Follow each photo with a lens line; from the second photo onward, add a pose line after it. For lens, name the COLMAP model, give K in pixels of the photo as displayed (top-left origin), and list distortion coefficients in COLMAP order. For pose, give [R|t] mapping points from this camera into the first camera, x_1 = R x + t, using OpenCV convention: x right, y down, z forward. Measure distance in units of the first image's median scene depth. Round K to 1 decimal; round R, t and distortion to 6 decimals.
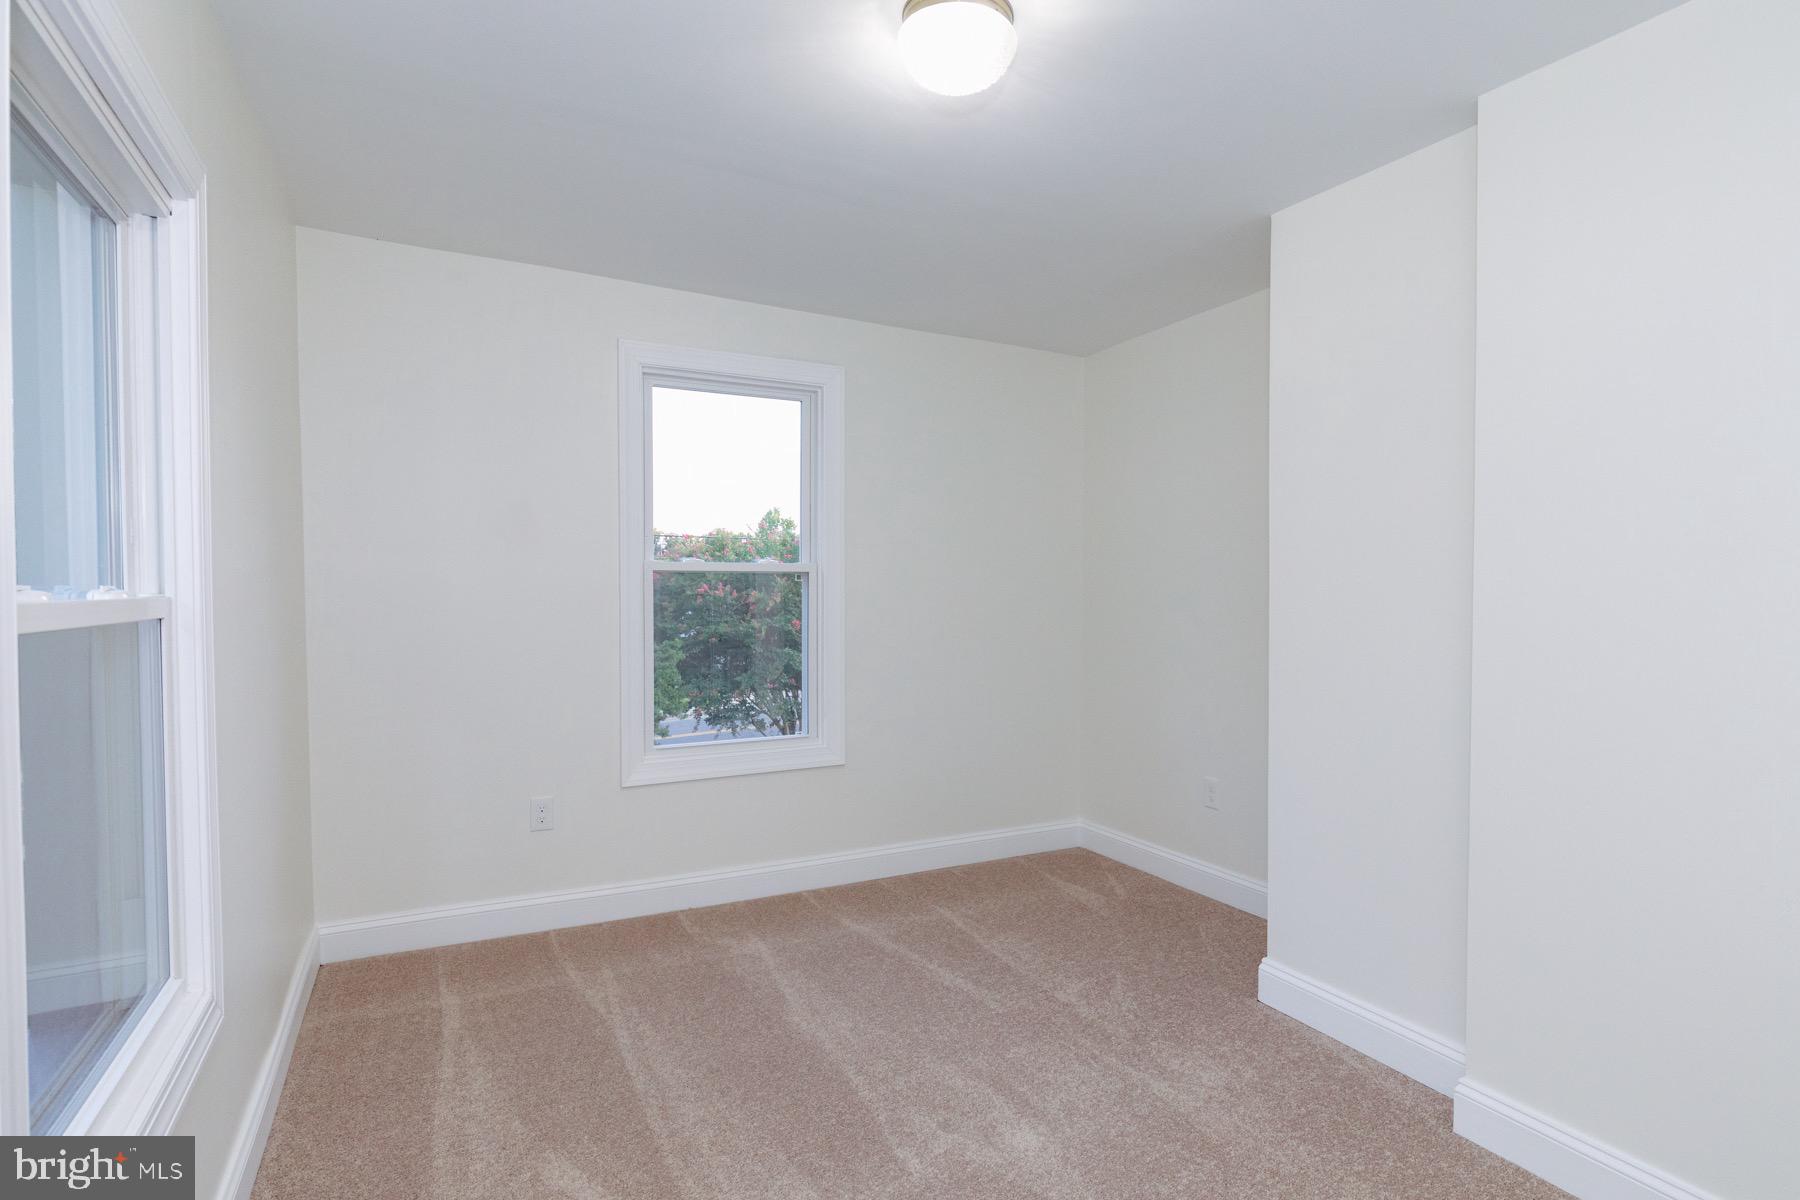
lens RADIAL K [[928.9, 0, 910.8], [0, 928.9, 608.9], [0, 0, 1]] dist [0.036374, 0.000008]
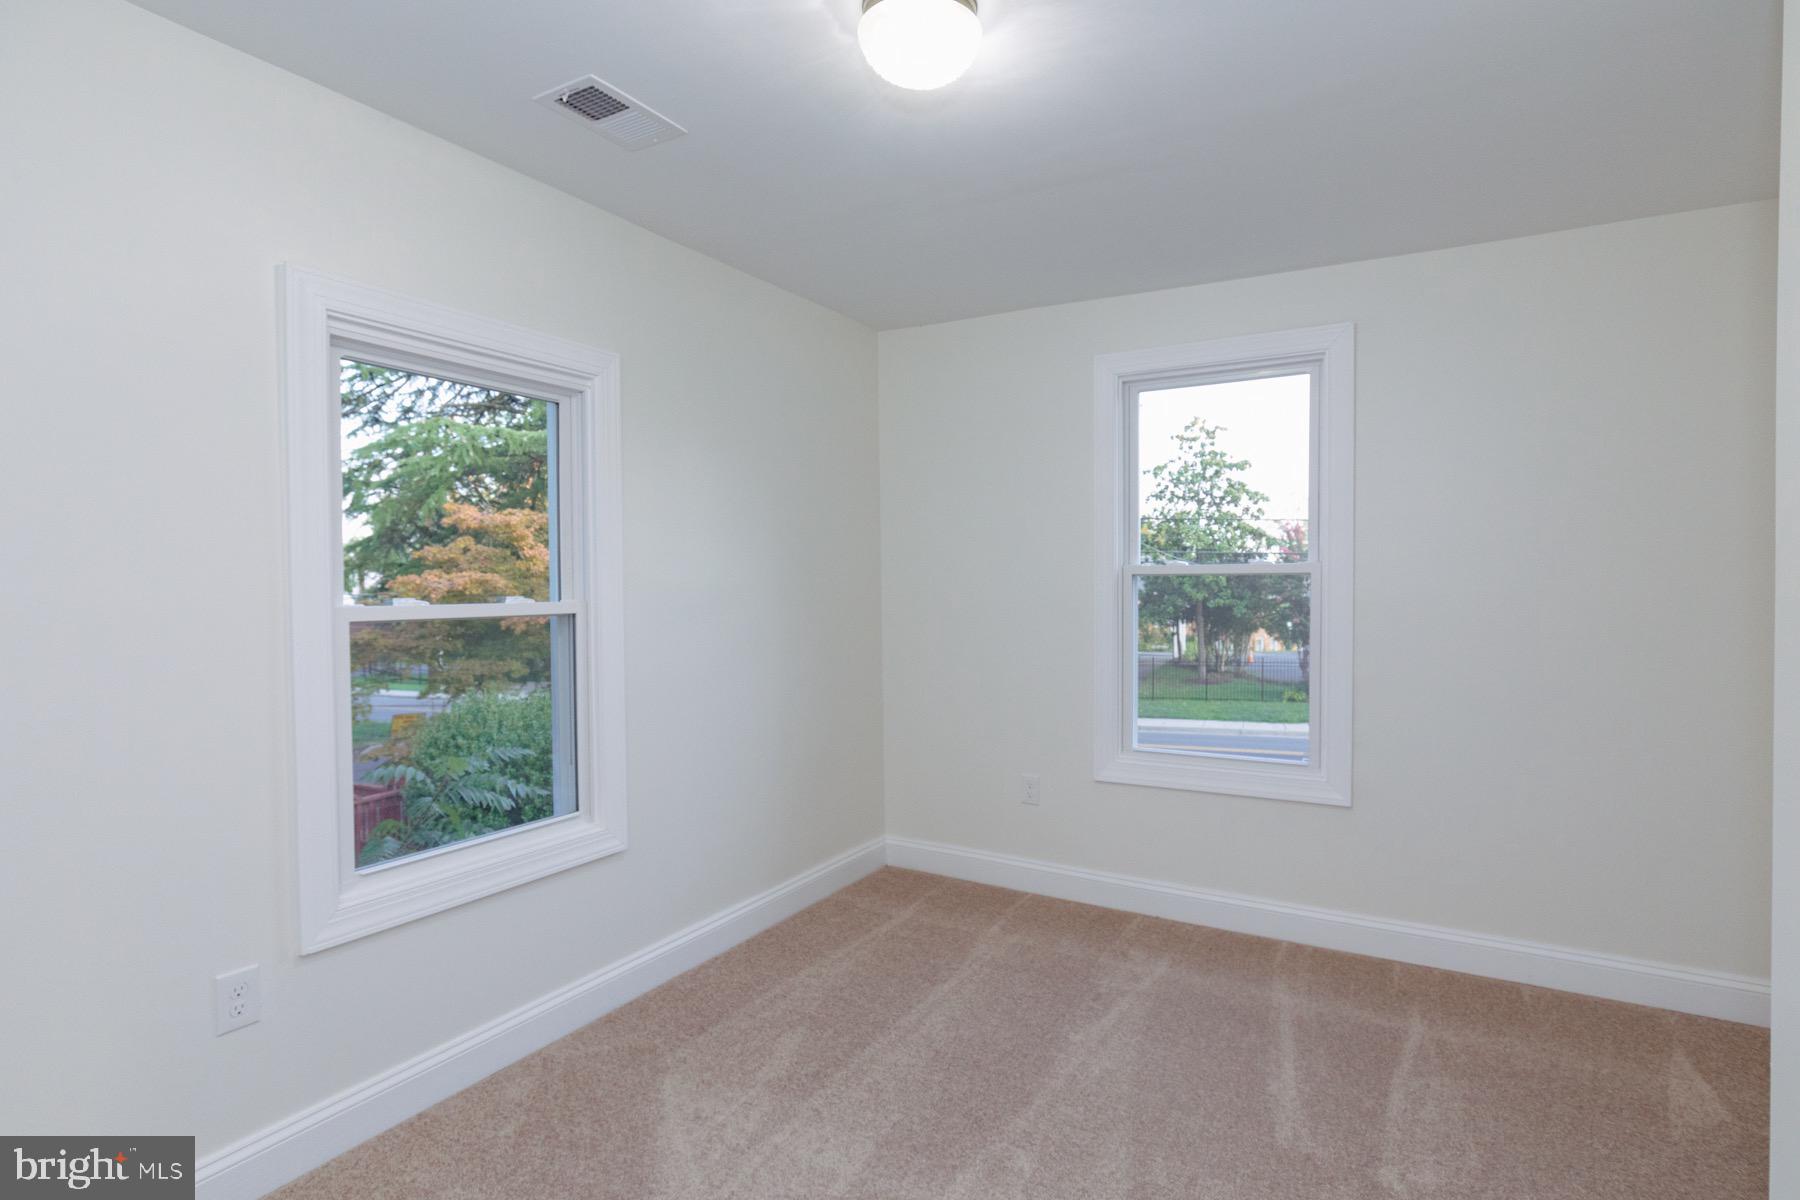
lens RADIAL K [[928.9, 0, 910.8], [0, 928.9, 608.9], [0, 0, 1]] dist [0.036374, 0.000008]
pose [[0.536160, 0.016245, -0.843960, 0.486719], [-0.012436, 0.999858, 0.011345, -0.012737], [0.844025, 0.004413, 0.536286, 0.270287]]
